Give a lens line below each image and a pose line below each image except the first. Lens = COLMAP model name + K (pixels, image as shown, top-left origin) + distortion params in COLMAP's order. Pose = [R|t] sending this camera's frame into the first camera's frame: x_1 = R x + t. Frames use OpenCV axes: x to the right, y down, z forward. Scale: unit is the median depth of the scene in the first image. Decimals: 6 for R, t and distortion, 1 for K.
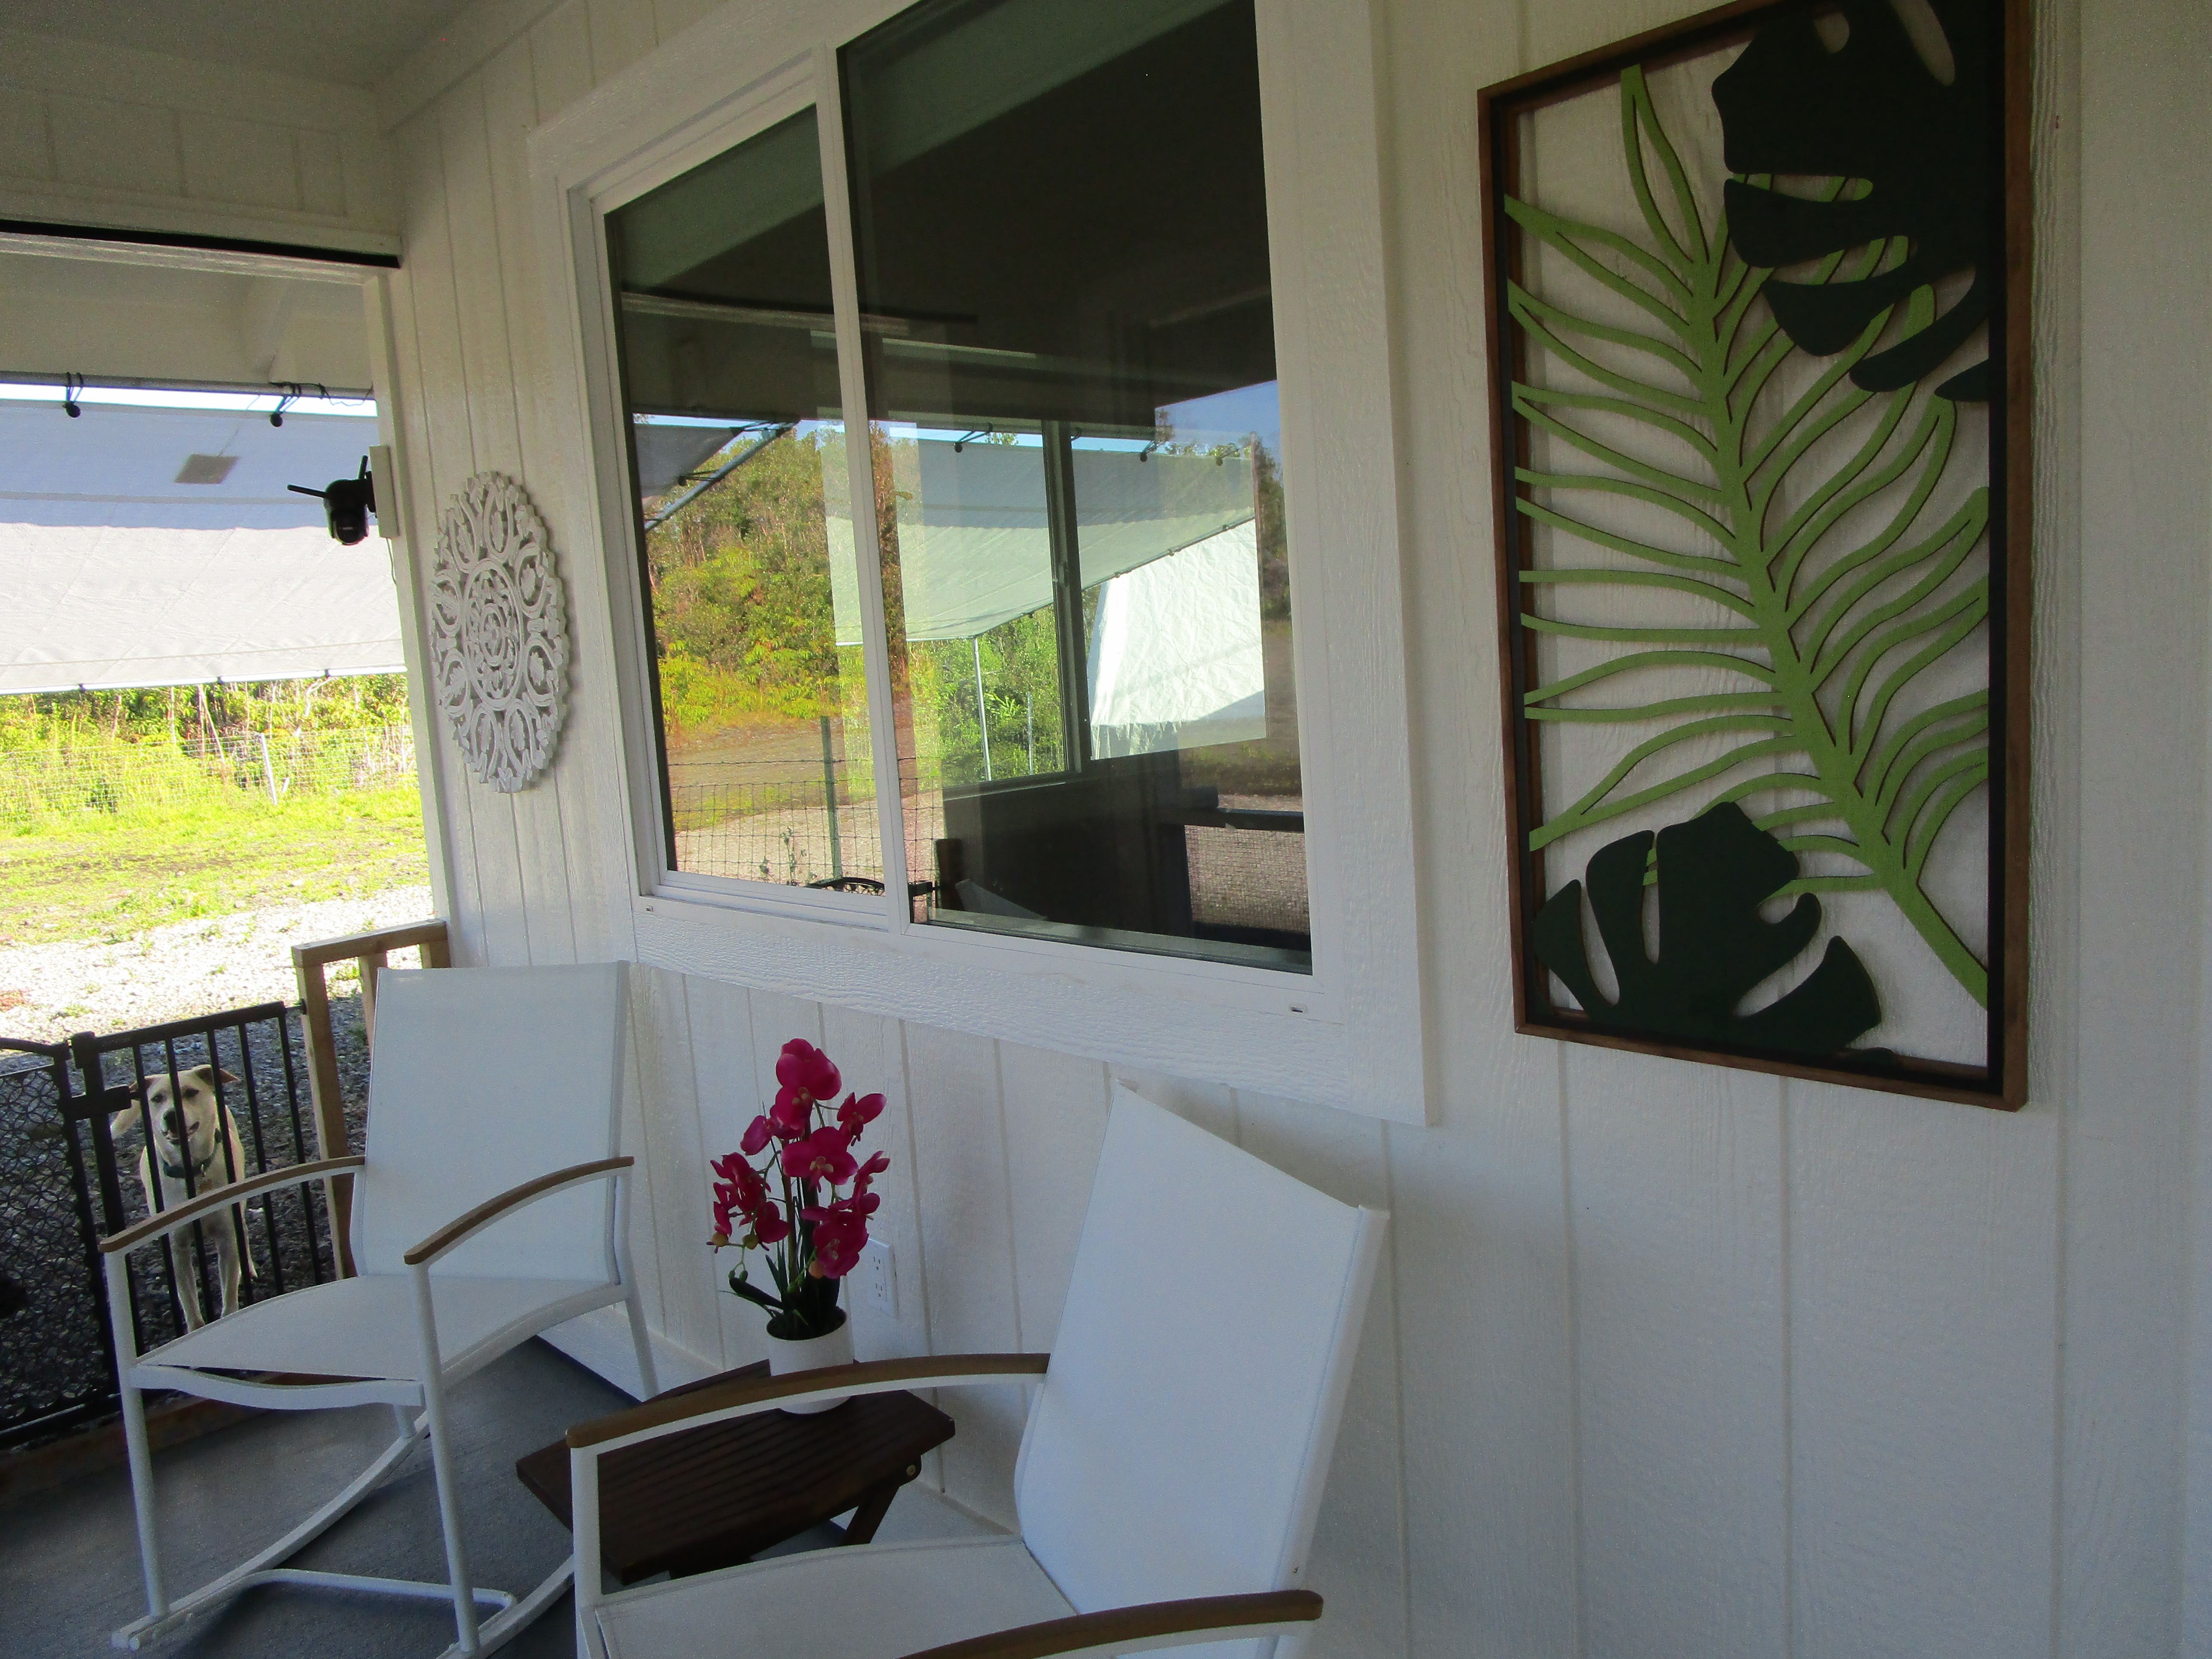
lens RADIAL K [[1564.2, 0, 1094.3], [0, 1564.2, 835.2], [0, 0, 1]] dist [-0.029162, 0.007889]
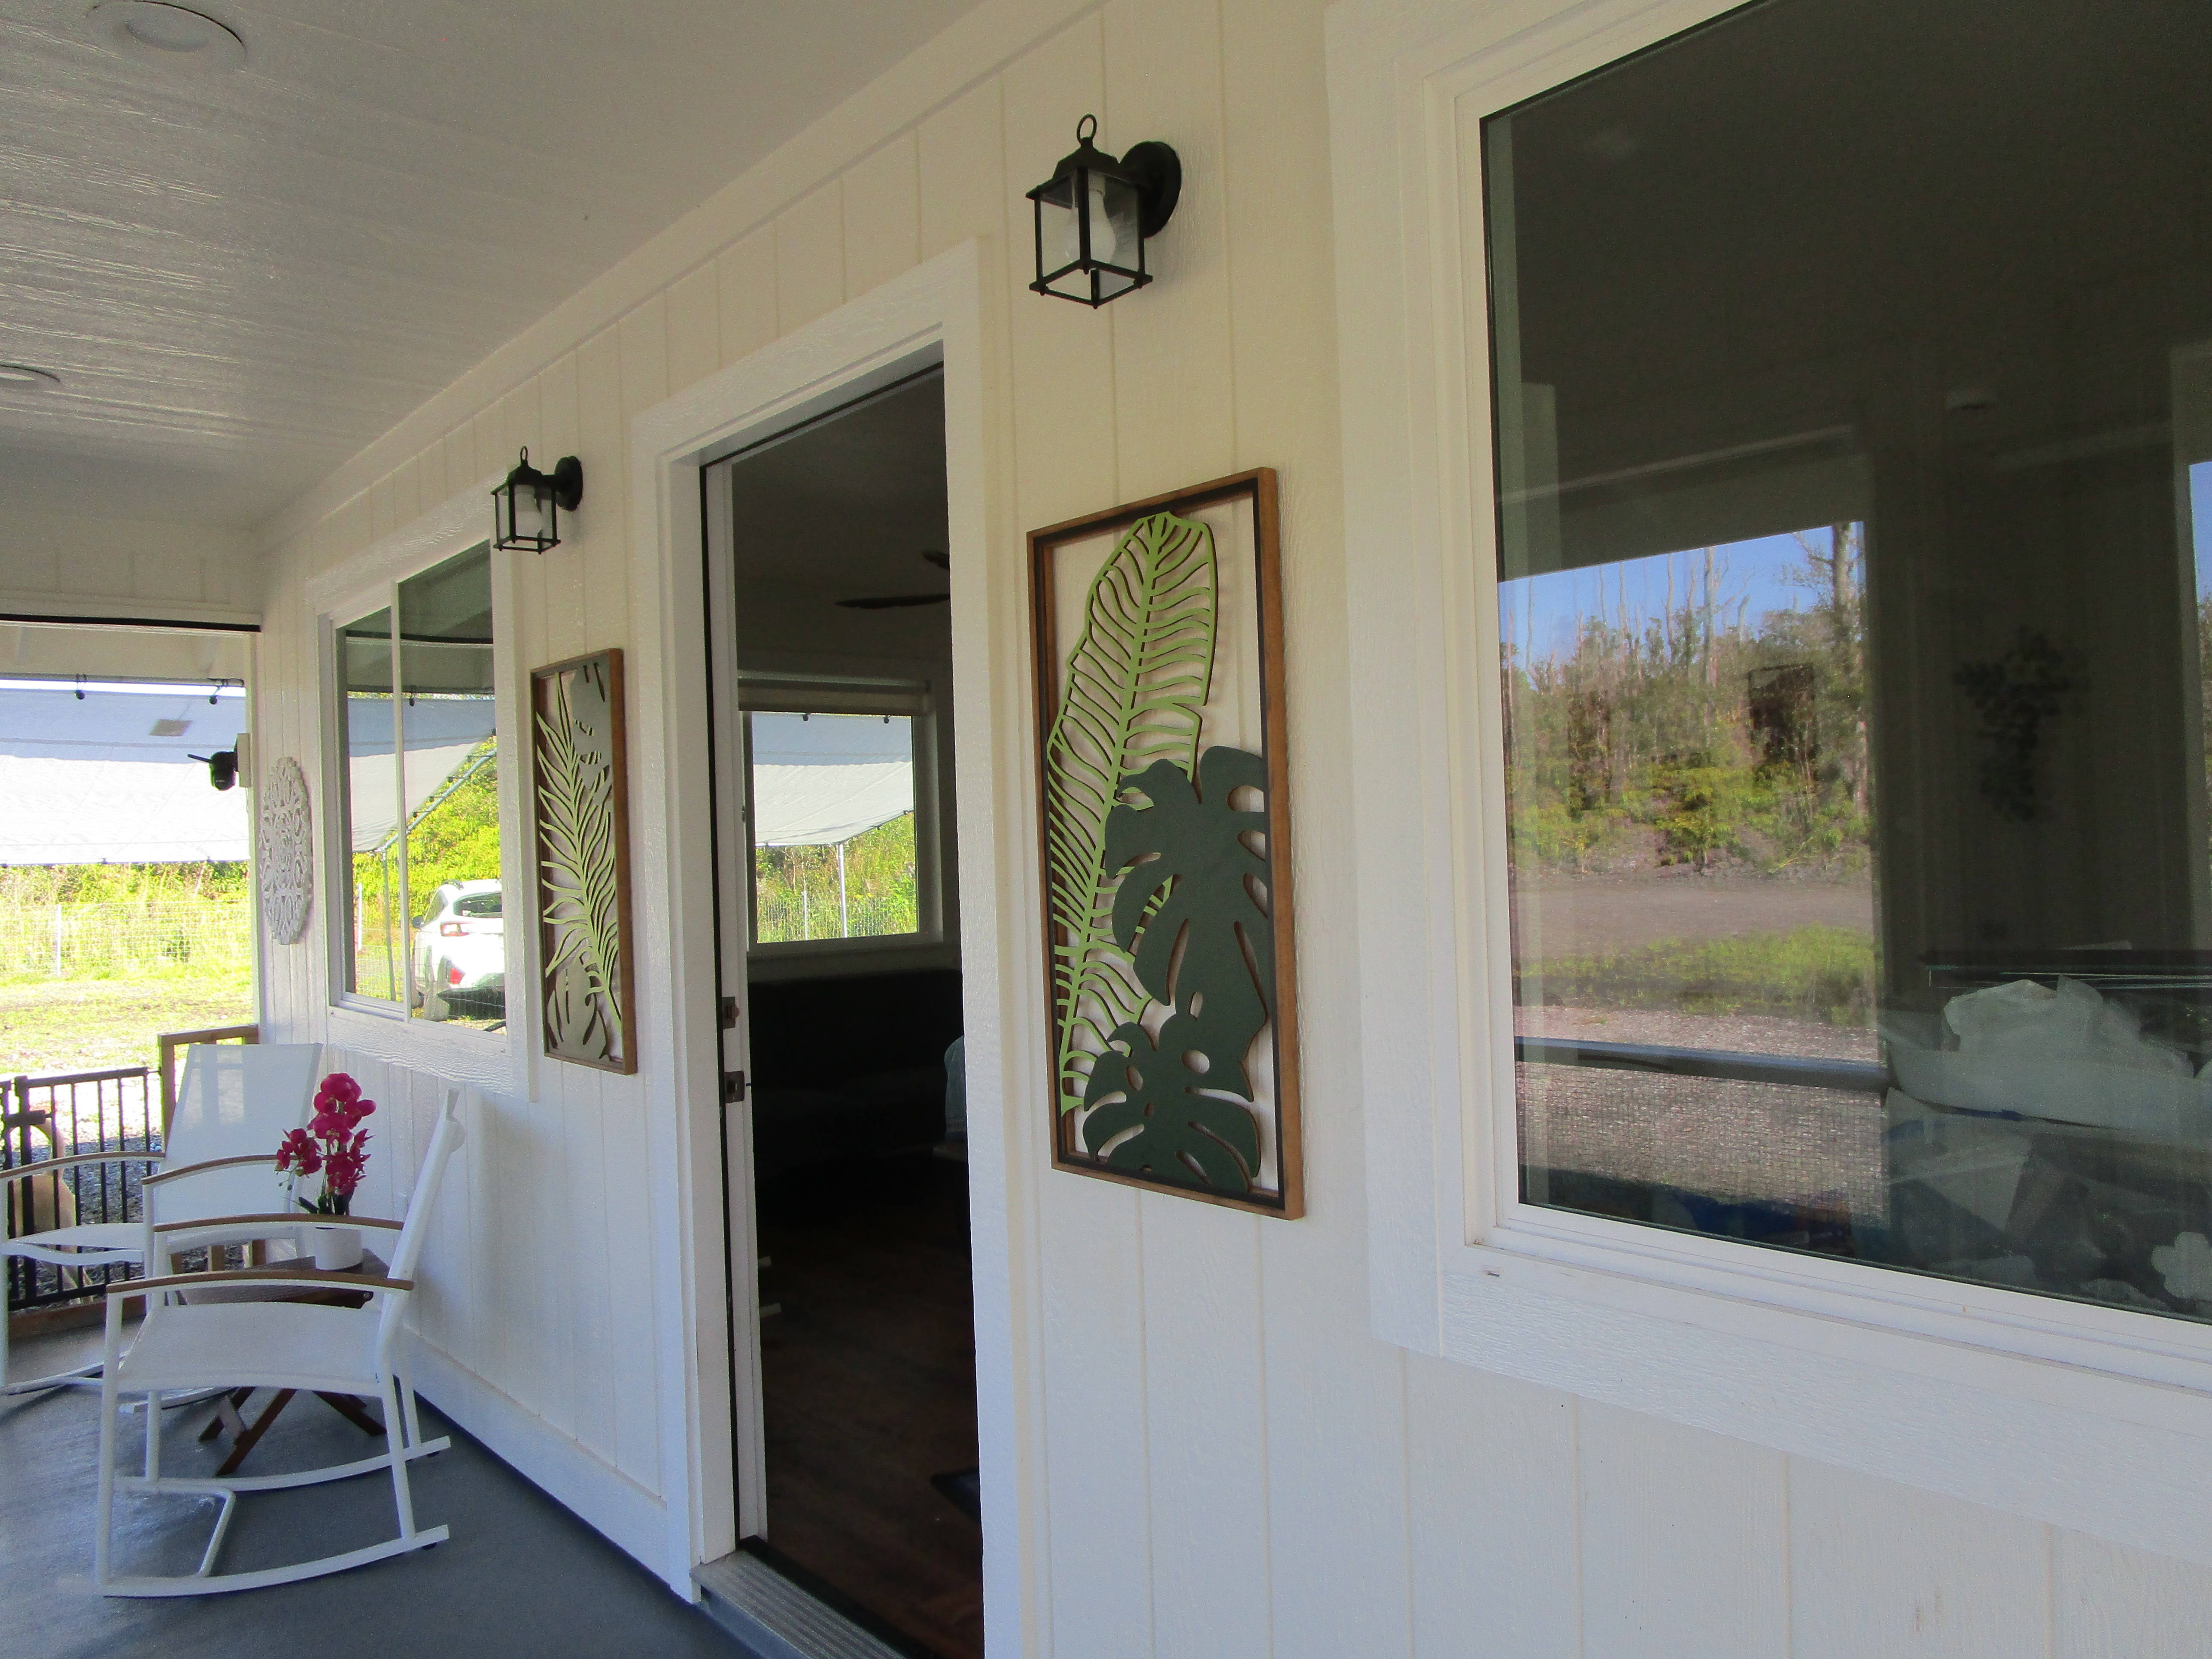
lens RADIAL K [[1564.2, 0, 1094.3], [0, 1564.2, 835.2], [0, 0, 1]] dist [-0.029162, 0.007889]
pose [[0.997997, 0.035007, -0.052691, 0.531515], [-0.041178, 0.991797, -0.121011, 0.020351], [0.048023, 0.122938, 0.991252, -0.579042]]
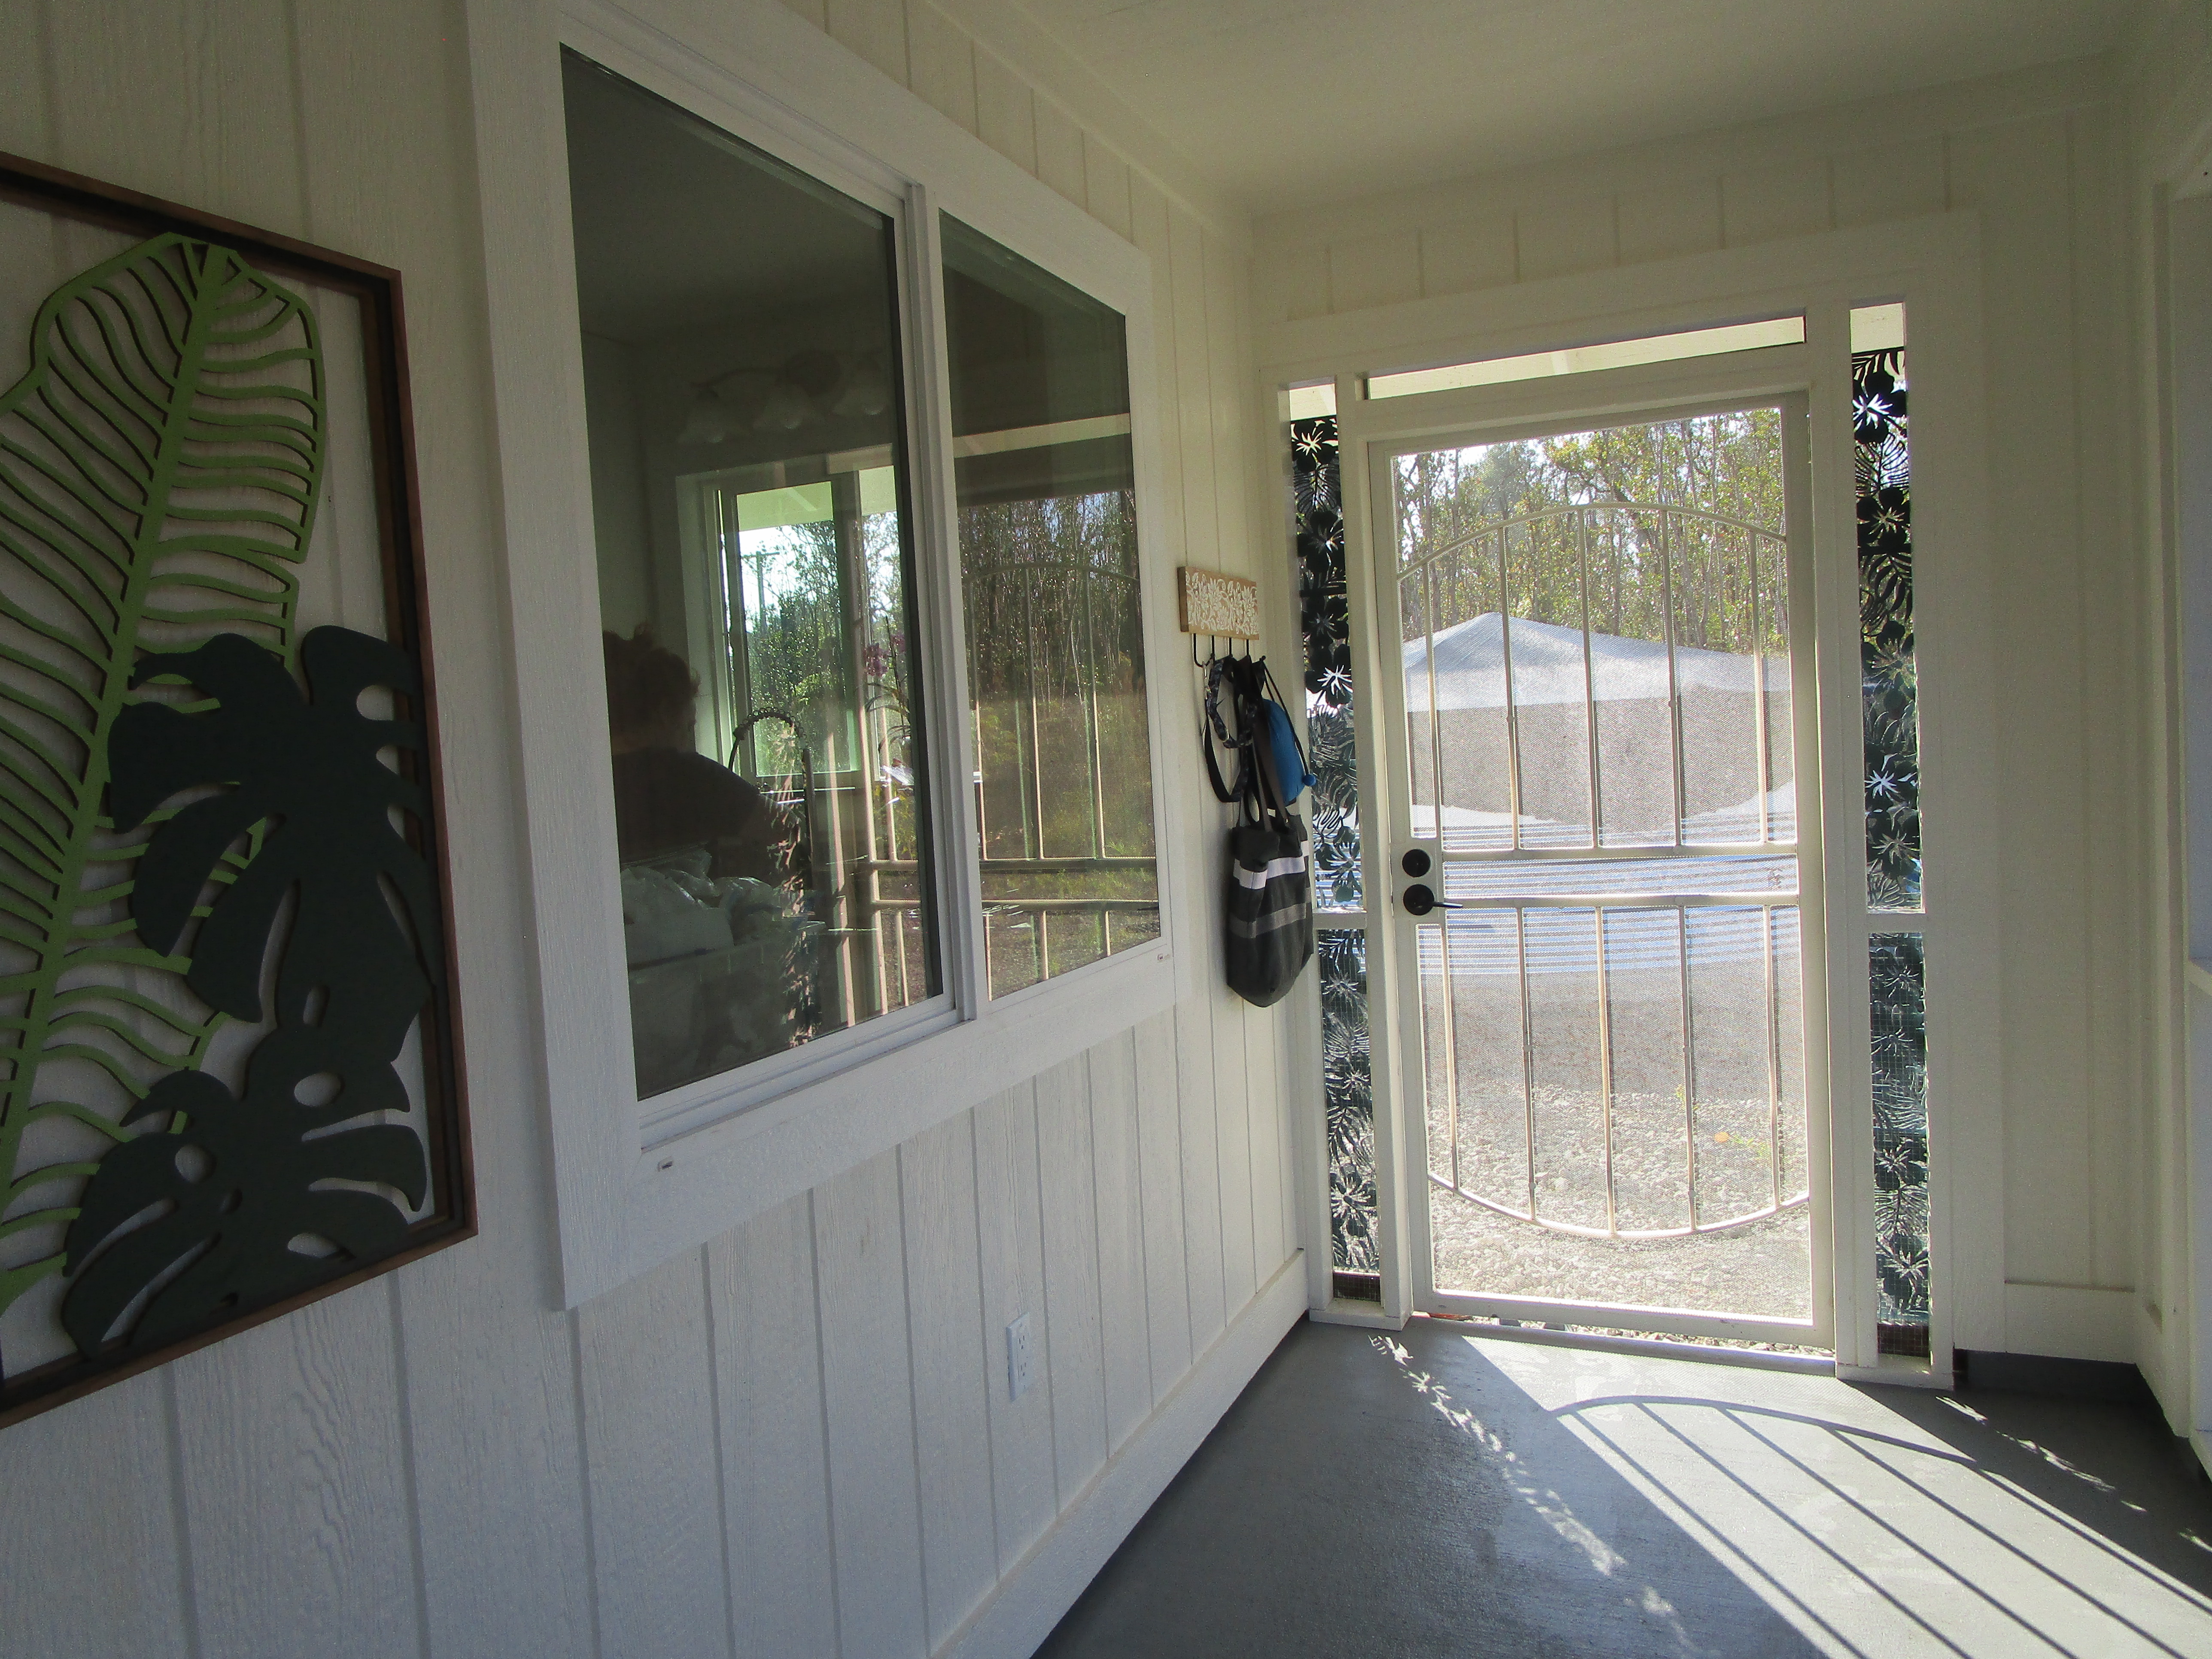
lens RADIAL K [[1564.2, 0, 1094.3], [0, 1564.2, 835.2], [0, 0, 1]] dist [-0.029162, 0.007889]
pose [[-0.373907, 0.028202, 0.927037, -0.783877], [0.193548, 0.979903, 0.048255, -0.078273], [-0.907046, 0.197469, -0.371851, 1.104084]]
